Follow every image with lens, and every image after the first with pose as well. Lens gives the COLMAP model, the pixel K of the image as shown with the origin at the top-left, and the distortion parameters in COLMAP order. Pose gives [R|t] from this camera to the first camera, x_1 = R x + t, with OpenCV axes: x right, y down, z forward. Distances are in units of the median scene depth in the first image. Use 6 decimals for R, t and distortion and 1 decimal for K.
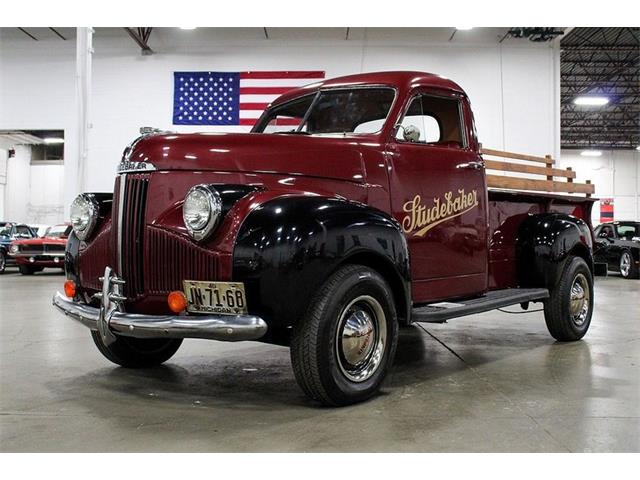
lens RADIAL K [[710.2, 0, 320.0], [0, 710.2, 240.0], [0, 0, 1]] dist [-0.054650, -0.008405]
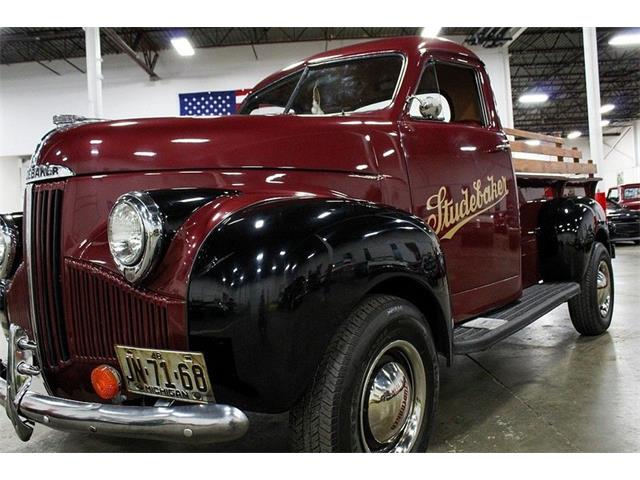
lens RADIAL K [[571.3, 0, 320.0], [0, 571.3, 240.0], [0, 0, 1]] dist [-0.103188, 0.005049]
pose [[0.997739, -0.066371, 0.010571, -0.006284], [0.066114, 0.997546, 0.023034, -0.027129], [-0.012074, -0.022283, 0.999679, 0.368071]]
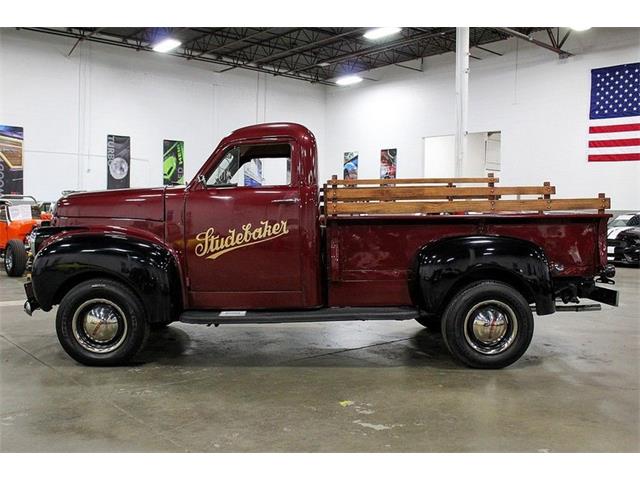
lens RADIAL K [[624.2, 0, 305.5], [0, 624.2, 240.6], [0, 0, 1]] dist [-0.094758, 0.001916]
pose [[0.665050, 0.035521, -0.745953, 1.081711], [-0.006476, 0.999105, 0.041801, -0.085883], [0.746770, -0.022969, 0.664685, 0.352312]]
